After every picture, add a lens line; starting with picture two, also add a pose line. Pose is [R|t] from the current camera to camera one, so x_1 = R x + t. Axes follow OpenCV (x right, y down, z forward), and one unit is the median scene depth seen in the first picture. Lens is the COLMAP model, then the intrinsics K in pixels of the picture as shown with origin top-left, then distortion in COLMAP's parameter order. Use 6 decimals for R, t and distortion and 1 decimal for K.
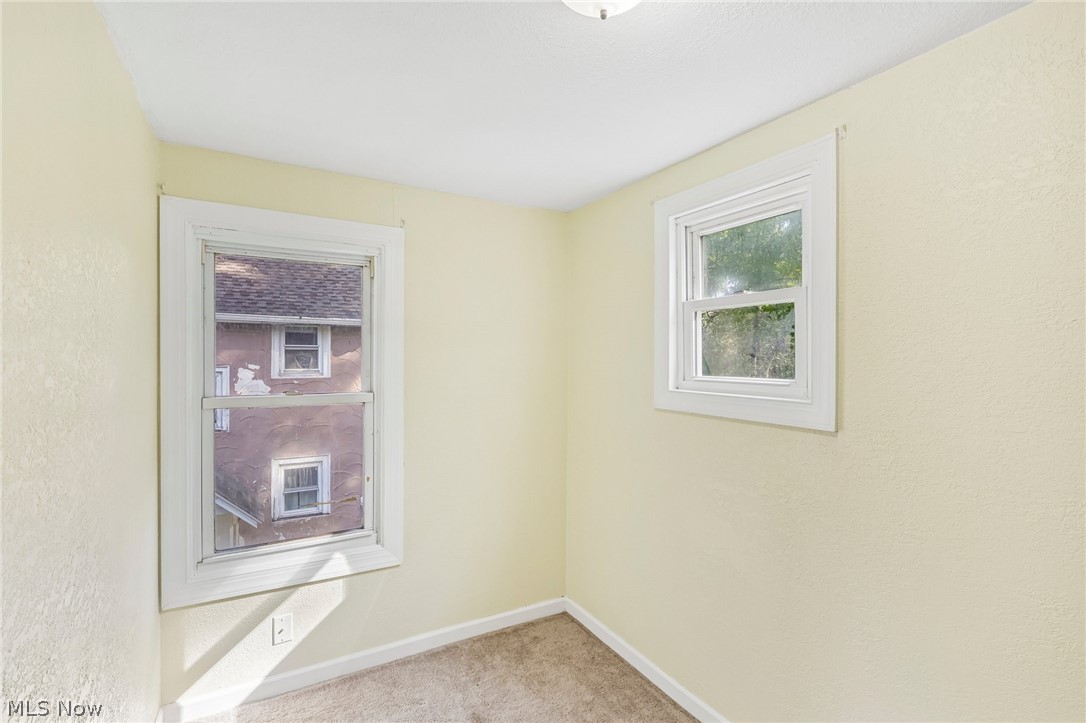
lens RADIAL K [[503.1, 0, 543.0], [0, 503.1, 361.5], [0, 0, 1]] dist [-0.001497, 0.000650]
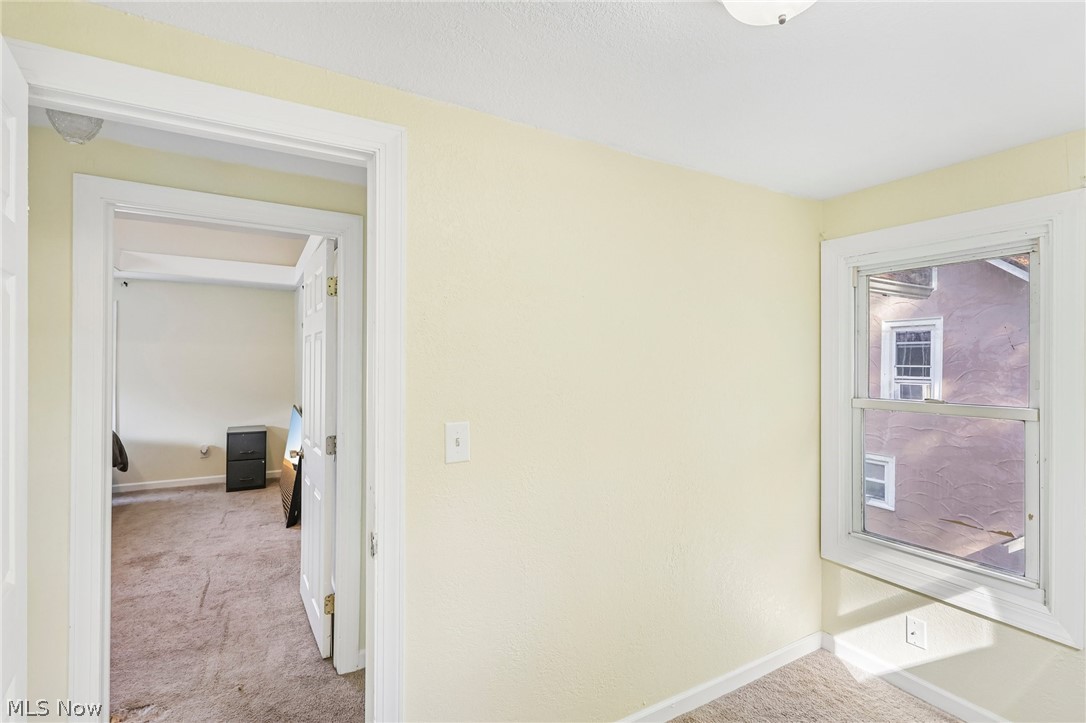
lens RADIAL K [[503.1, 0, 543.0], [0, 503.1, 361.5], [0, 0, 1]] dist [-0.001497, 0.000650]
pose [[-0.005705, -0.002752, -0.999980, 0.496518], [-0.008971, 0.999956, -0.002701, -0.005217], [0.999943, 0.008956, -0.005730, 0.245086]]
